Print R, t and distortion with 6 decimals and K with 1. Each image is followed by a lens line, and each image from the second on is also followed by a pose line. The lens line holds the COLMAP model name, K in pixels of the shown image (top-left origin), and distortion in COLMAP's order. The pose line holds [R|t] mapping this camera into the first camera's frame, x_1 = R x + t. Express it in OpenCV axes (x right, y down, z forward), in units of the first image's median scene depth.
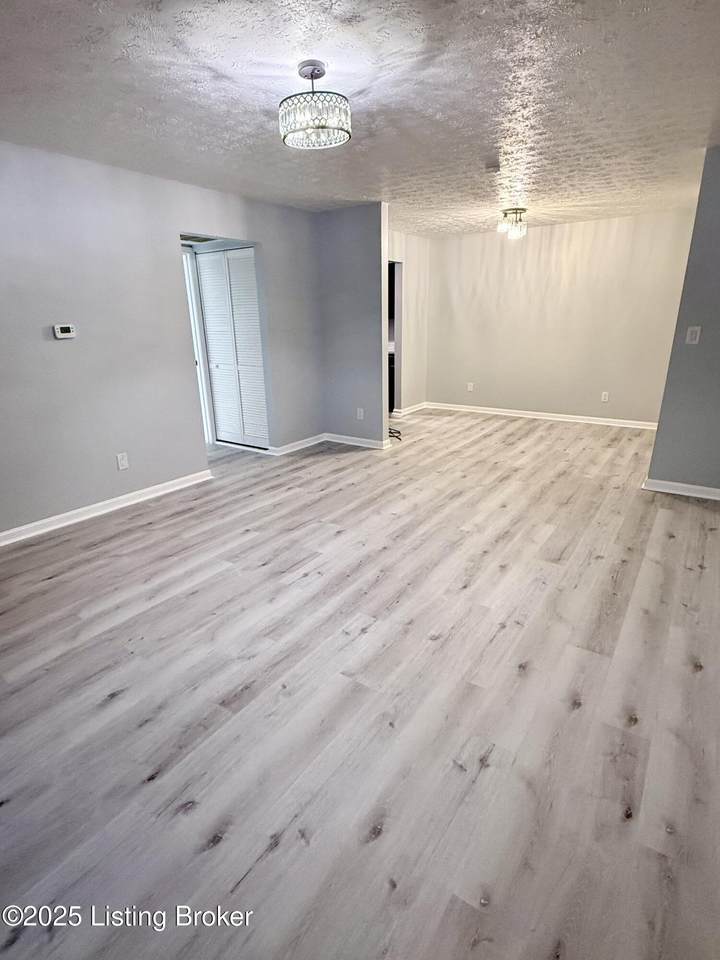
lens RADIAL K [[500.0, 0, 361.6], [0, 500.0, 483.2], [0, 0, 1]] dist [0.004736, 0.000316]
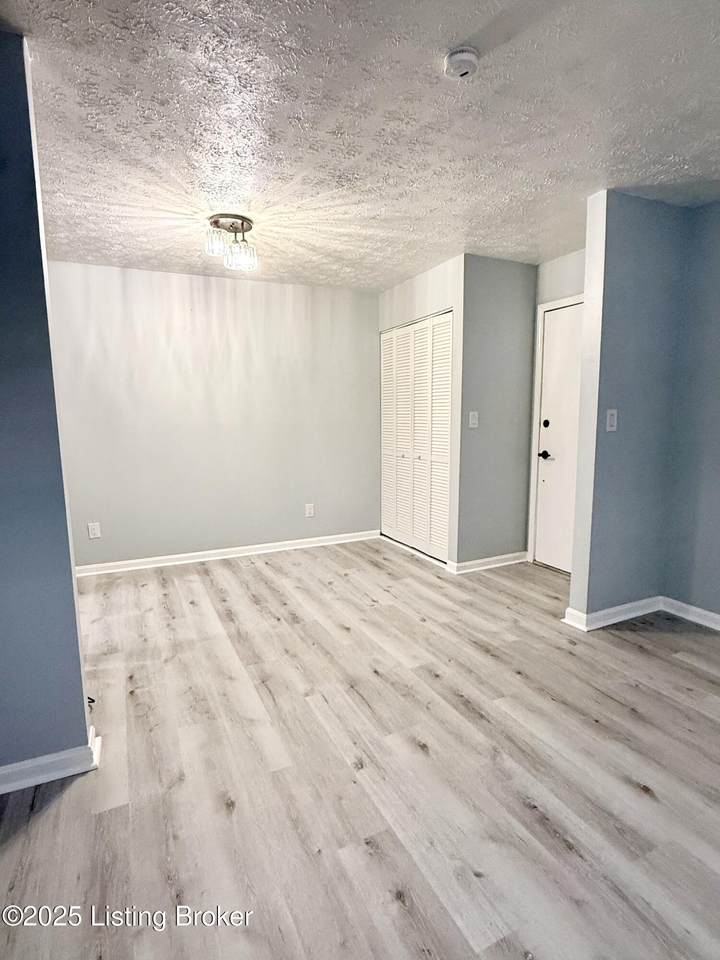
lens RADIAL K [[500.0, 0, 362.4], [0, 500.0, 481.0], [0, 0, 1]] dist [0.004736, 0.000316]
pose [[0.496961, -0.106710, 0.861187, -0.205228], [0.282161, 0.958354, -0.044076, -0.281484], [-0.820618, 0.264897, 0.506374, 0.957260]]
